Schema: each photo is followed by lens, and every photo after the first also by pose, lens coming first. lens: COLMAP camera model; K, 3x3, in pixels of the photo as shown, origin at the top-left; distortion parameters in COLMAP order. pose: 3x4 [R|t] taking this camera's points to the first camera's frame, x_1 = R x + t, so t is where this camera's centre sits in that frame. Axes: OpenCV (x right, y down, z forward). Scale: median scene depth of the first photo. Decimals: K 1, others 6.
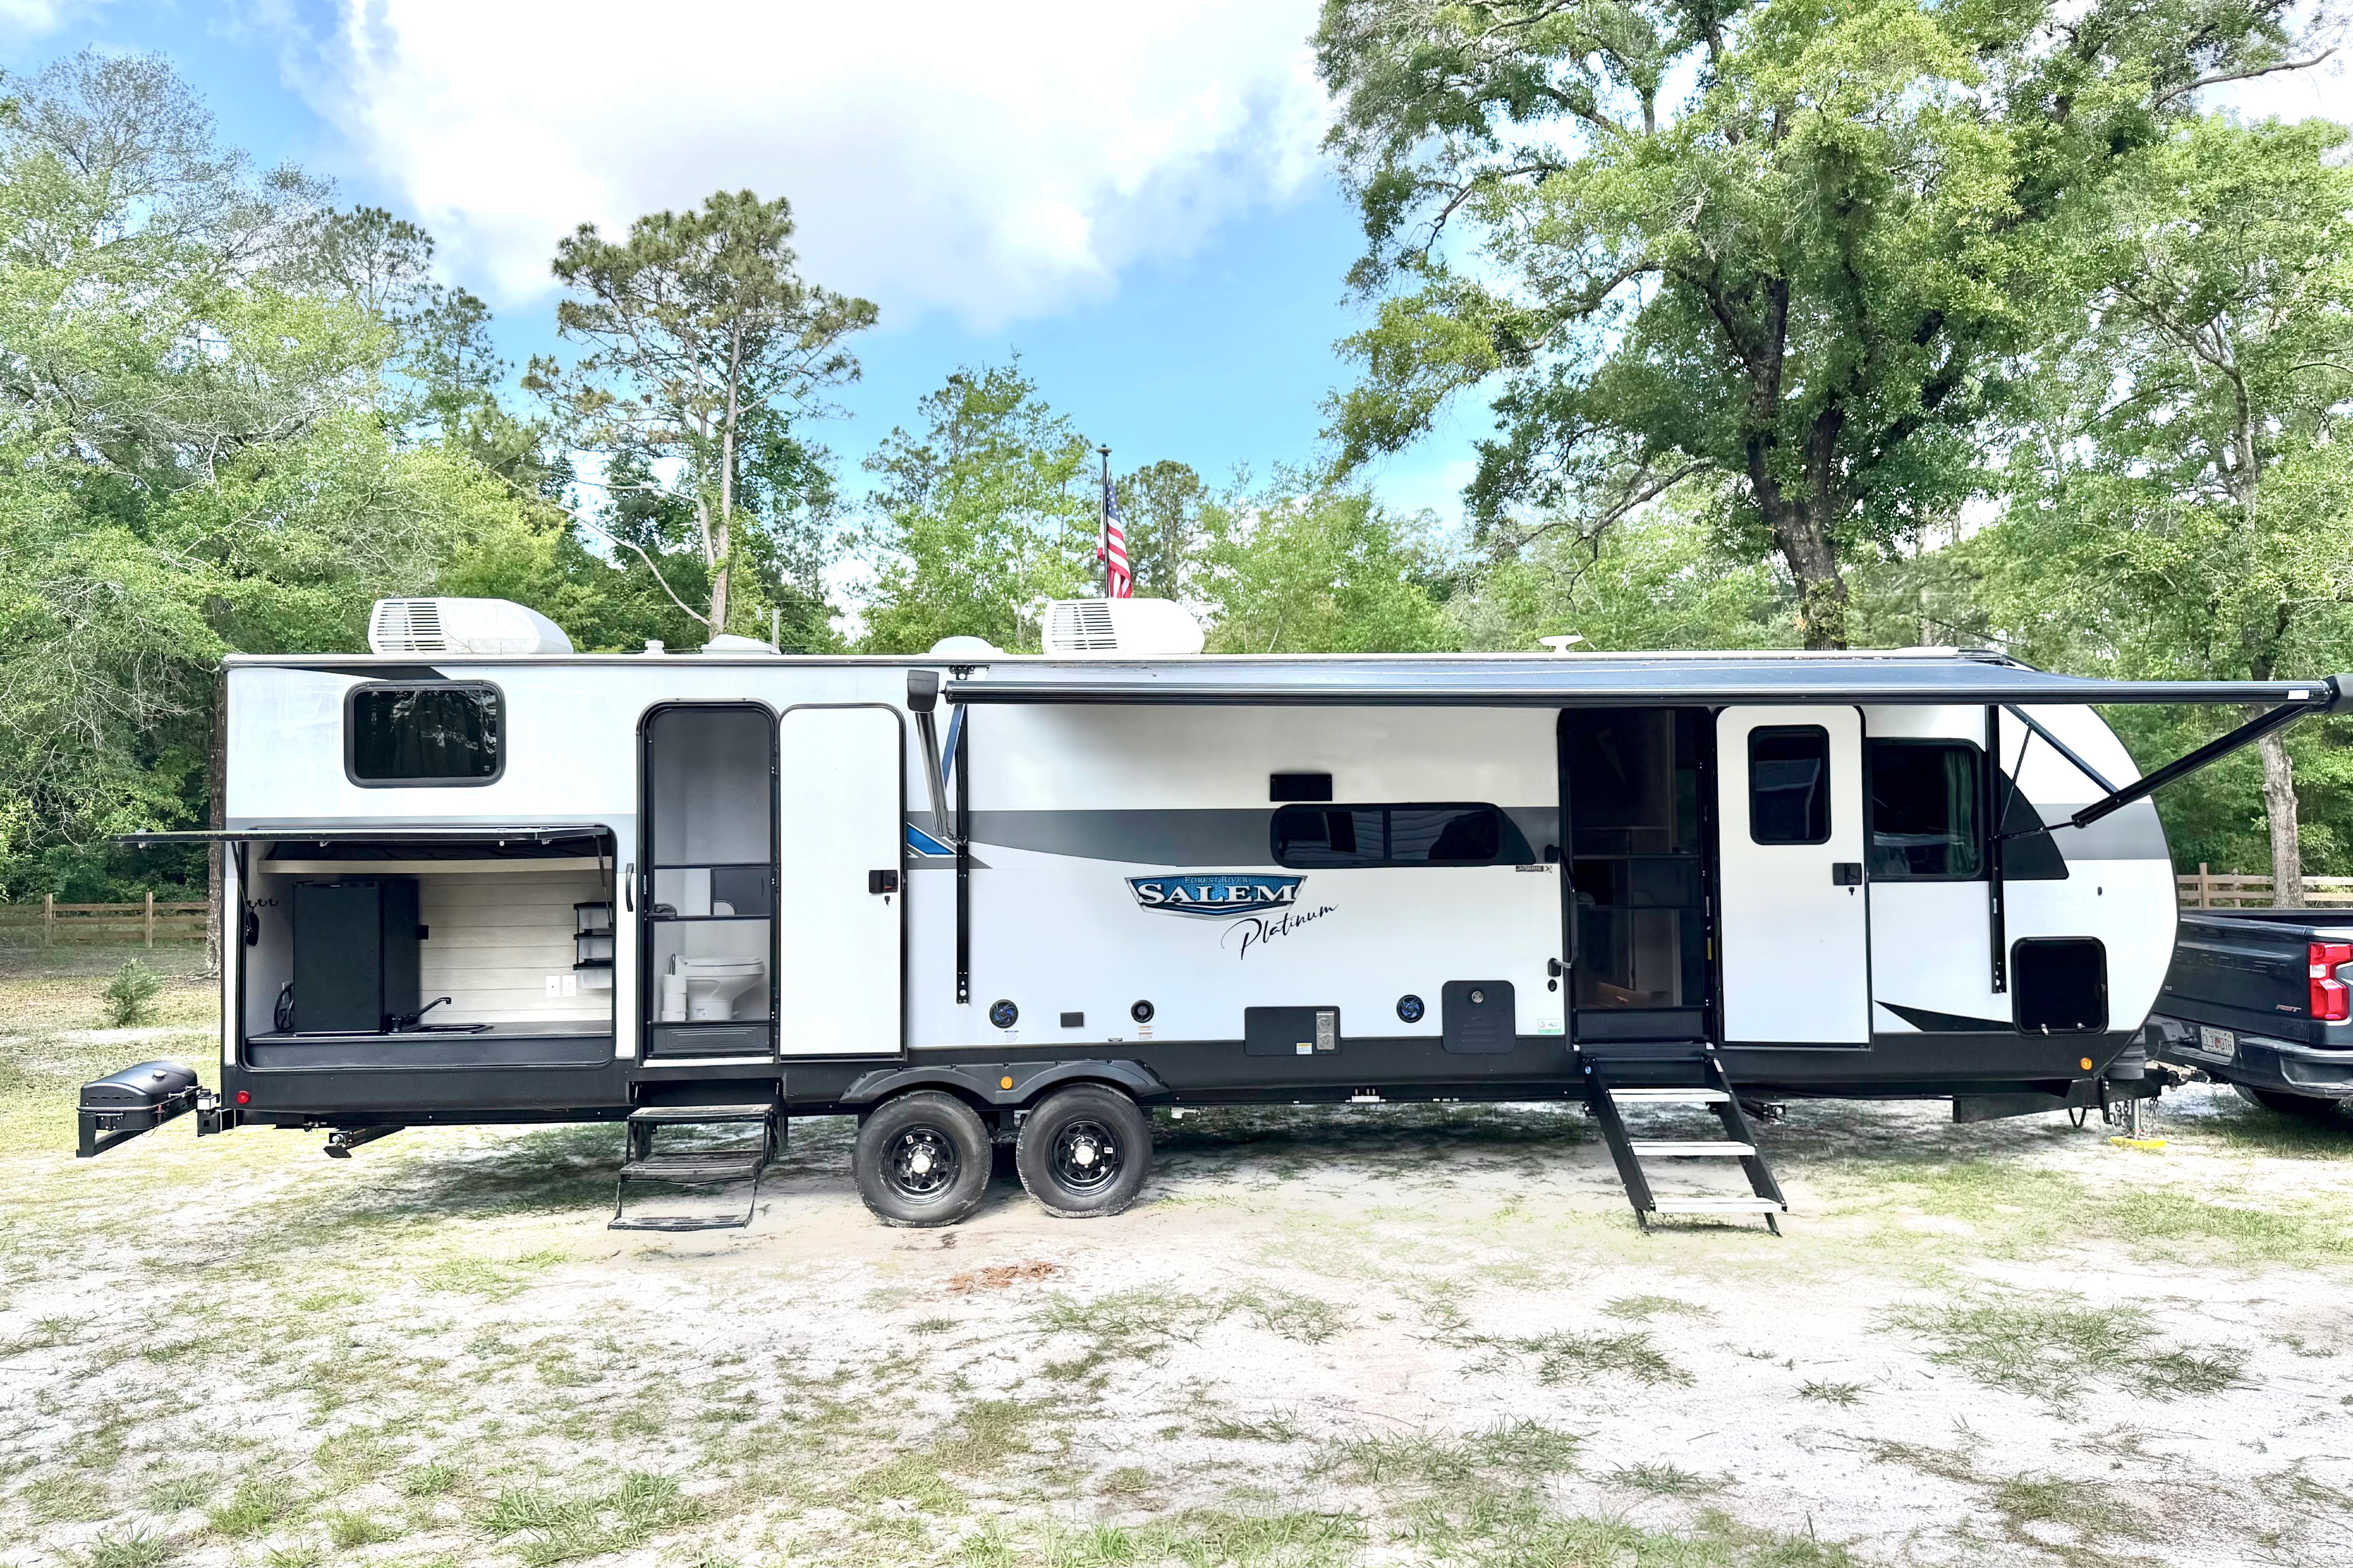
lens RADIAL K [[1666.9, 0, 1183.5], [0, 1666.9, 775.2], [0, 0, 1]] dist [0.046122, -0.057724]
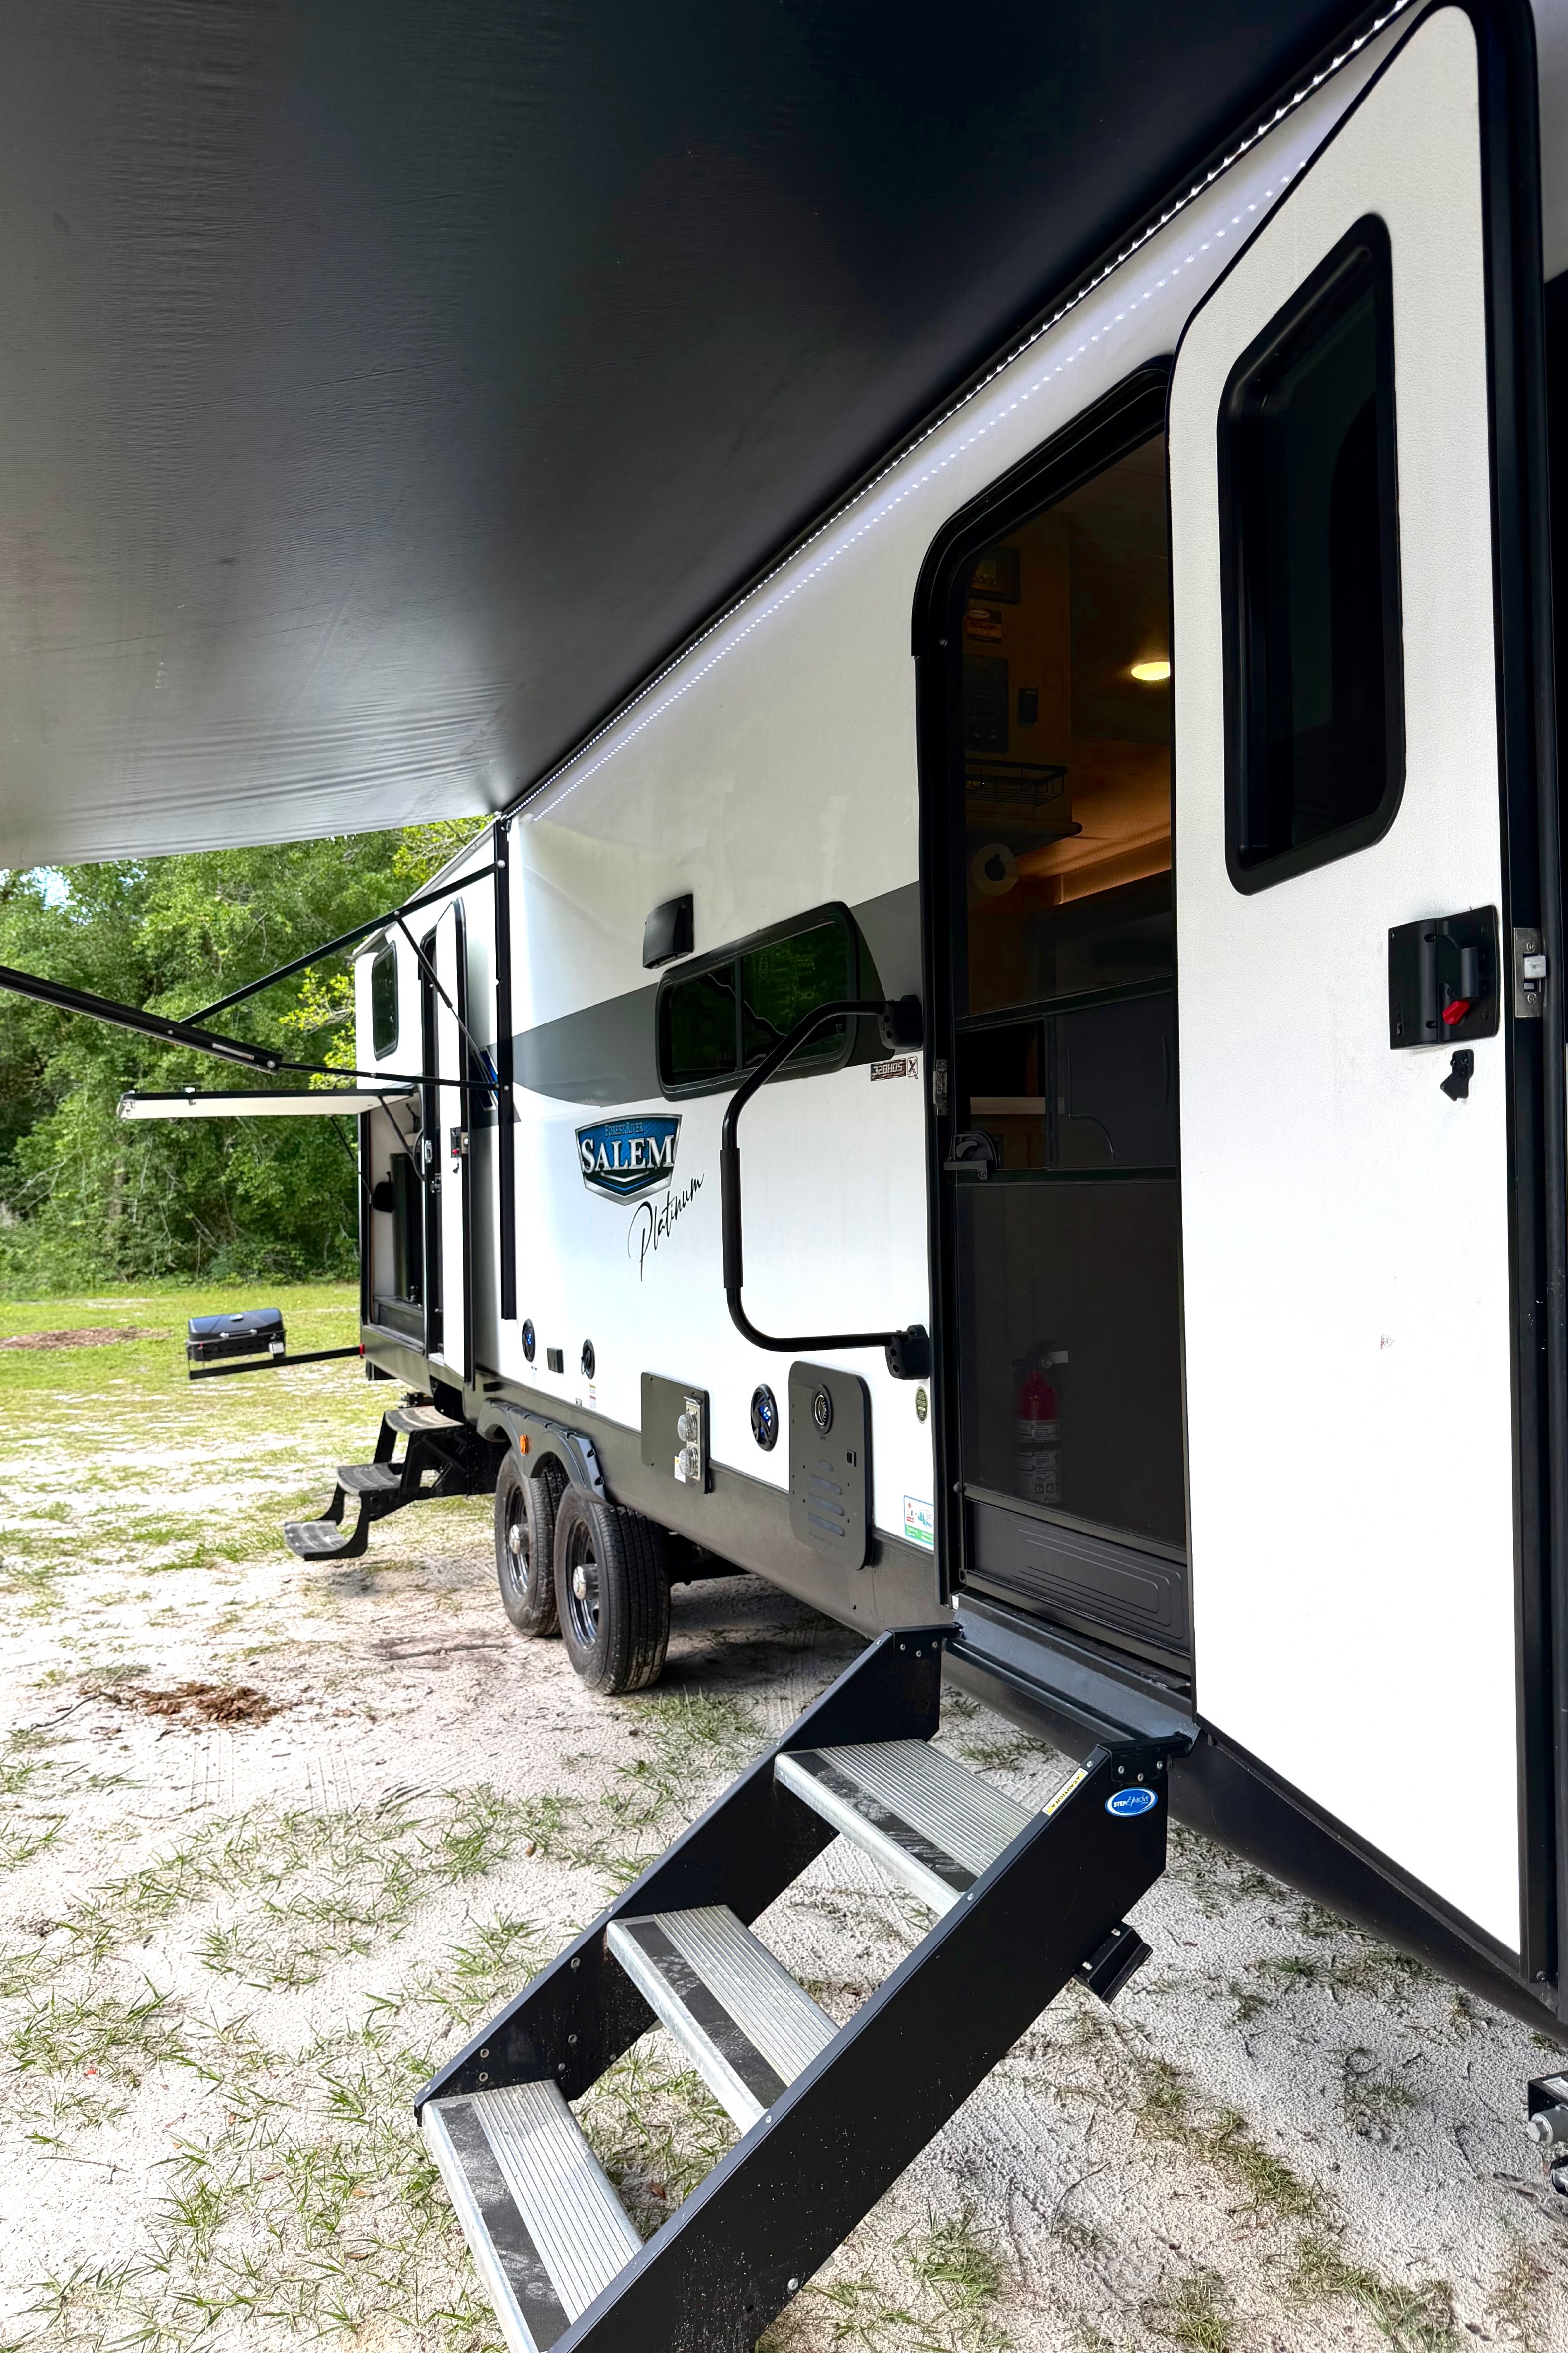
lens RADIAL K [[1666.9, 0, 787.8], [0, 1666.9, 1177.5], [0, 0, 1]] dist [0.046122, -0.057724]
pose [[0.341365, -0.002936, -0.939926, 0.533049], [0.042351, 0.999028, 0.012260, 0.073505], [0.938976, -0.043992, 0.341157, 0.856098]]
